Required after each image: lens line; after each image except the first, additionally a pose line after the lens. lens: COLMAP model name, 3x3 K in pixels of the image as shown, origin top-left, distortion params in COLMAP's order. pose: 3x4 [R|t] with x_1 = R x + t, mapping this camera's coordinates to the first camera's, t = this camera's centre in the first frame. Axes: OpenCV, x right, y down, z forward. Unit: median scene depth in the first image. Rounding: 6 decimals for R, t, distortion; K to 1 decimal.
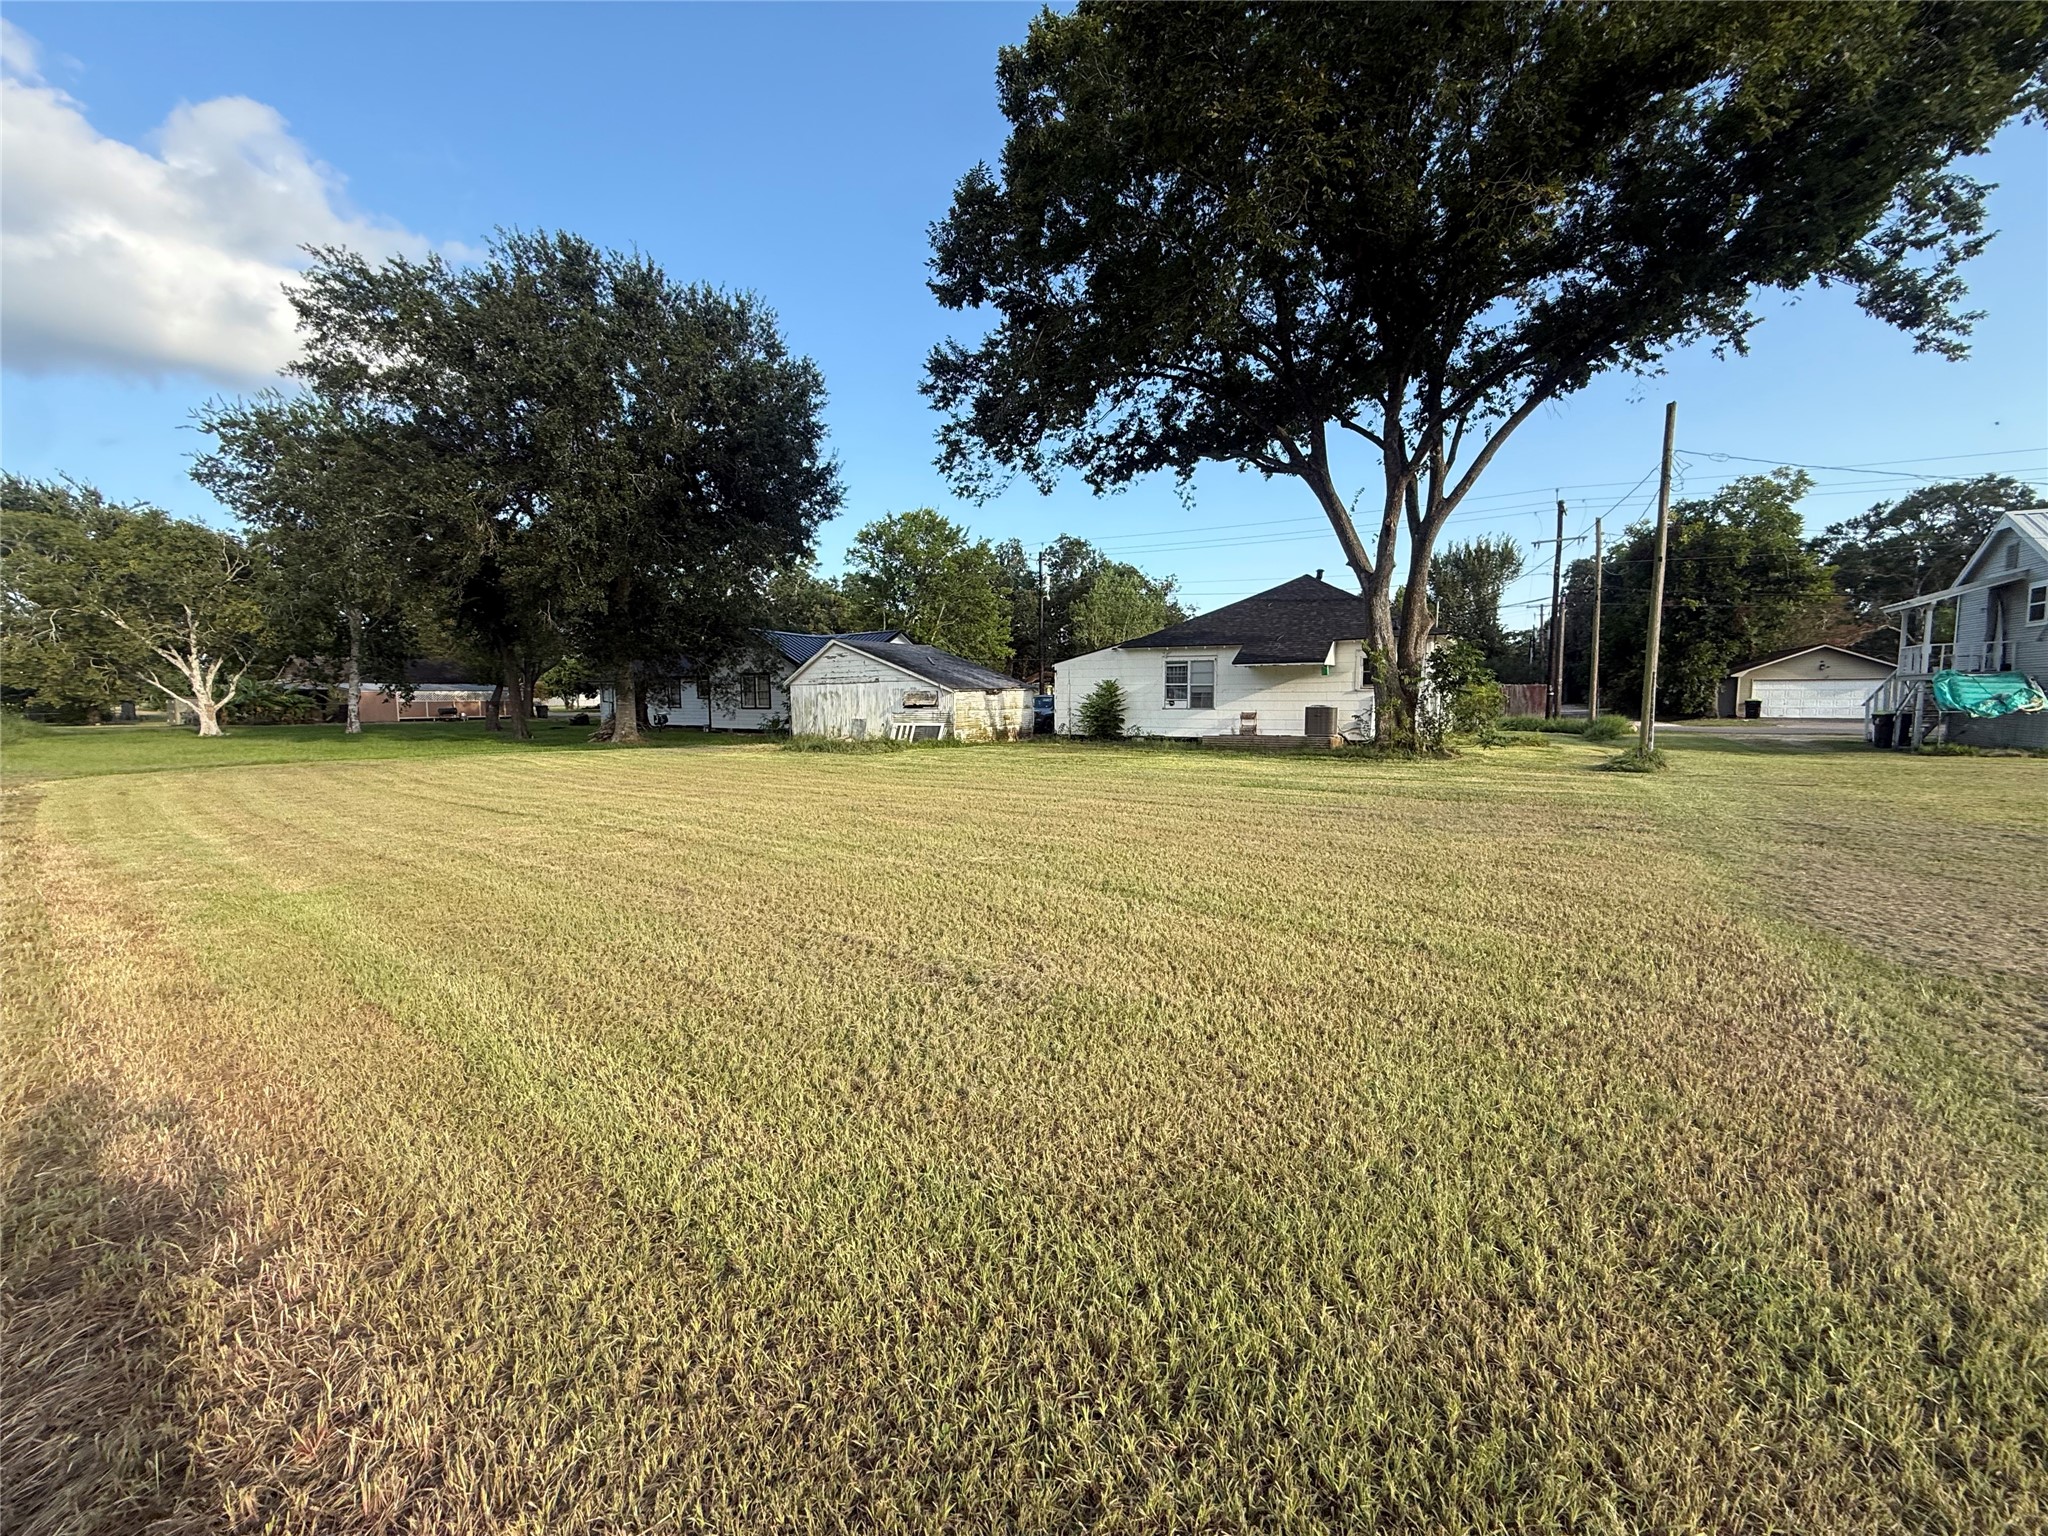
lens RADIAL K [[823.0, 0, 1020.4], [0, 823.0, 772.9], [0, 0, 1]] dist [-0.001789, -0.000197]
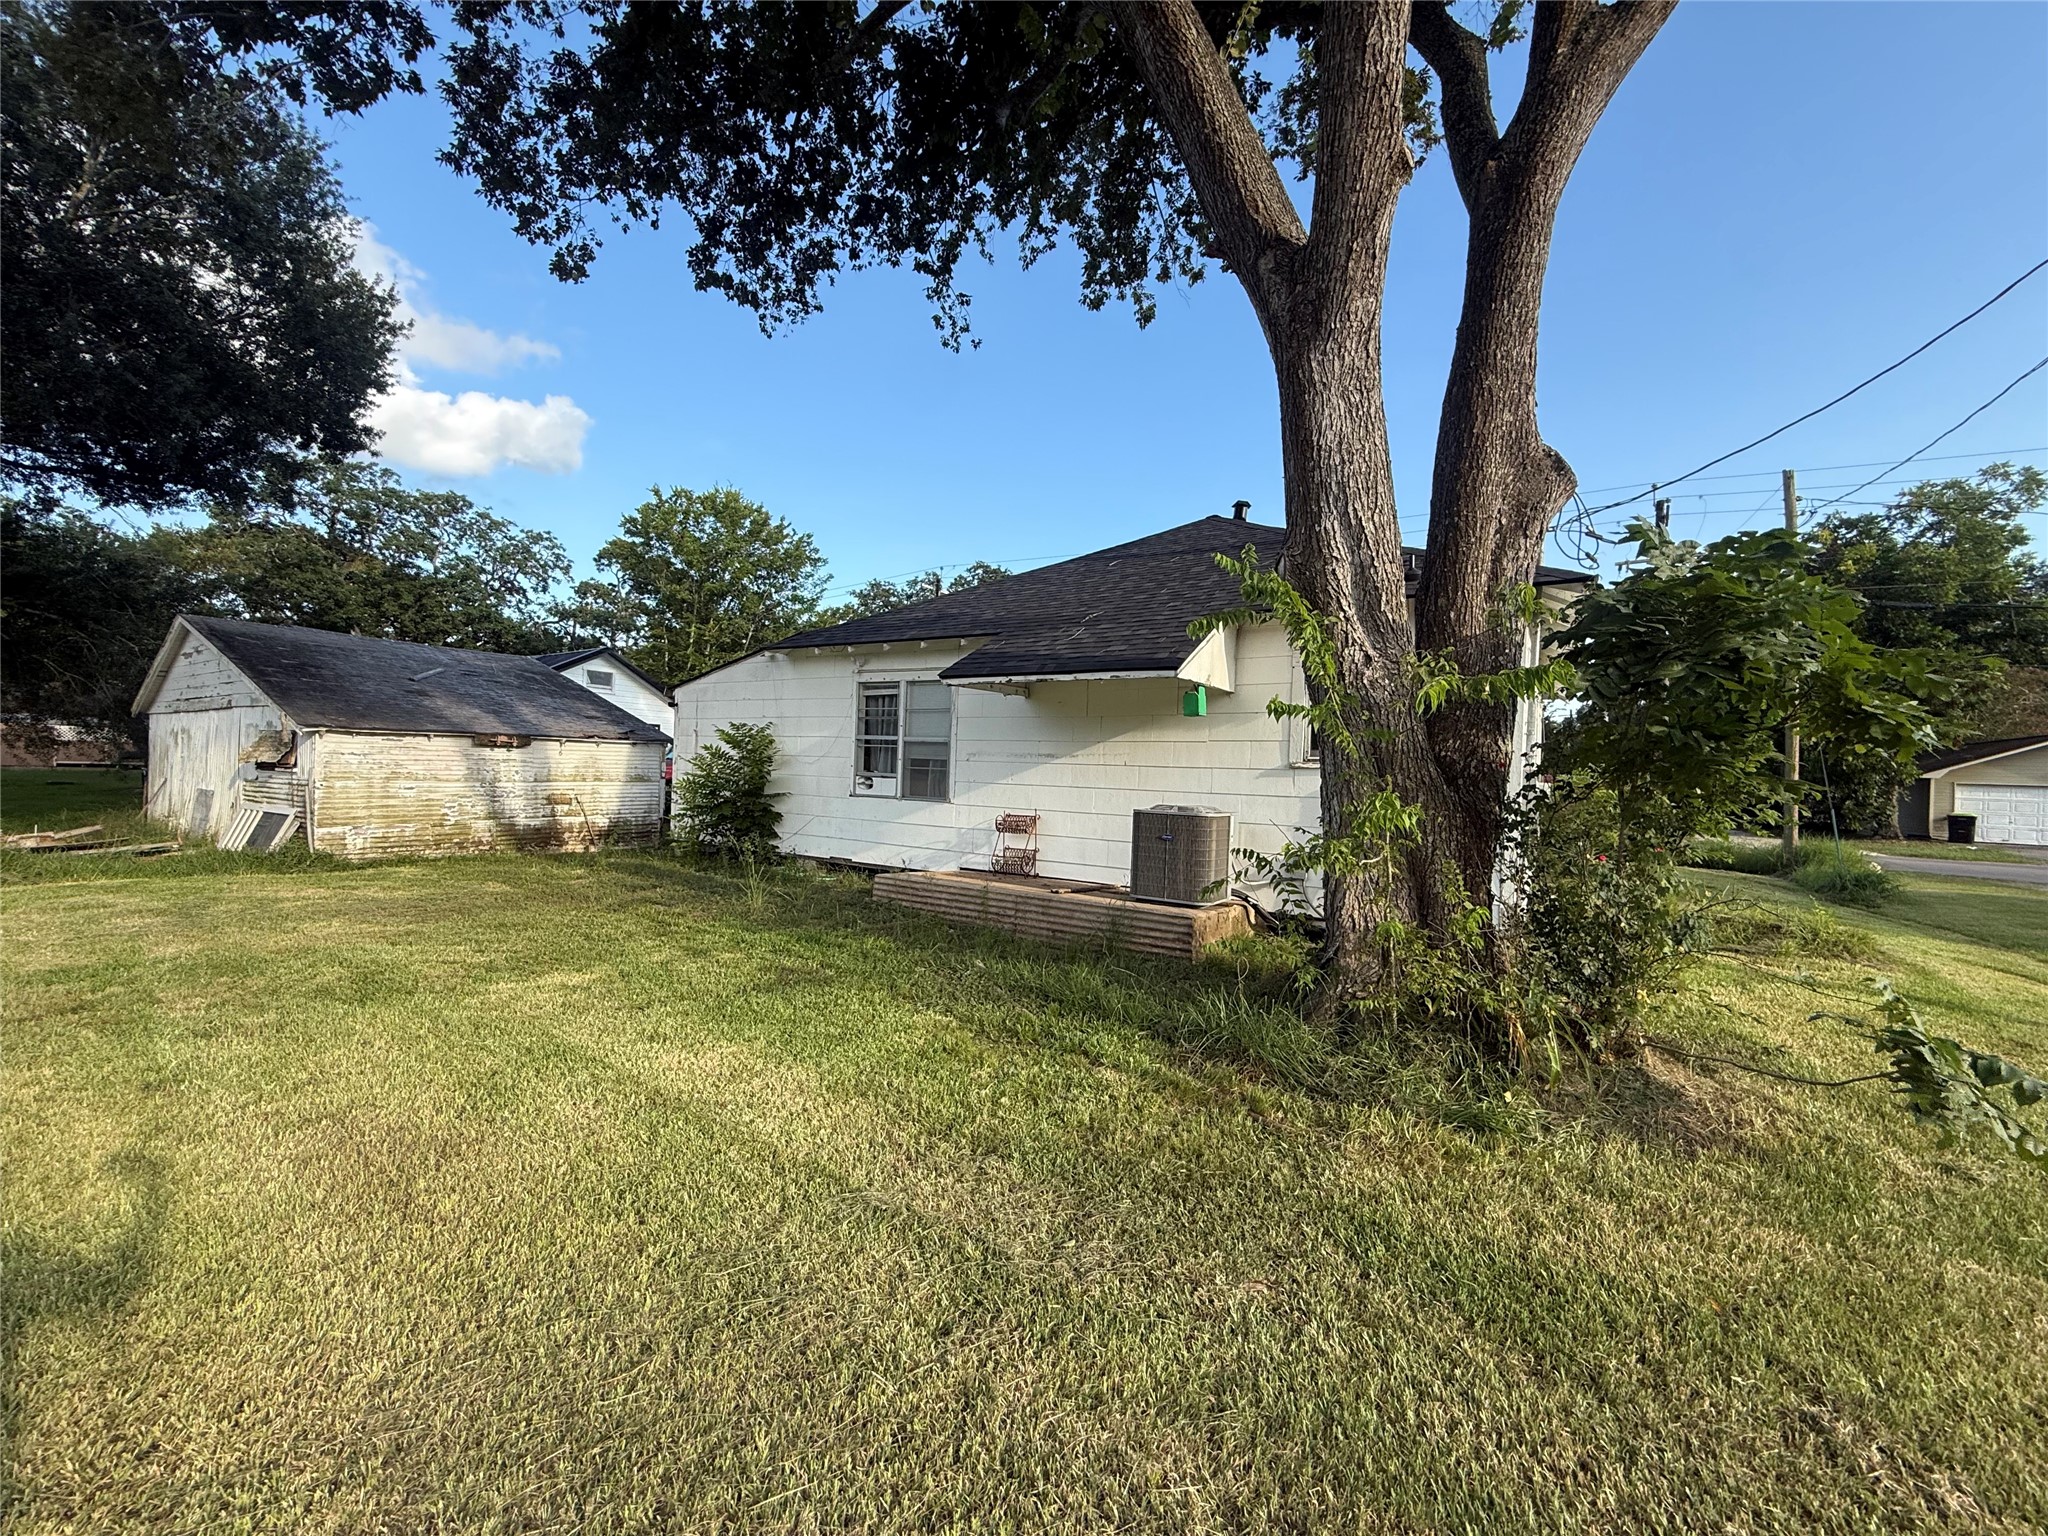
lens RADIAL K [[823.0, 0, 1026.3], [0, 823.0, 762.3], [0, 0, 1]] dist [-0.001789, -0.000197]
pose [[0.999153, 0.039054, -0.012951, 0.266211], [-0.040198, 0.993690, -0.104711, -0.054047], [0.008780, 0.105143, 0.994418, 0.581387]]
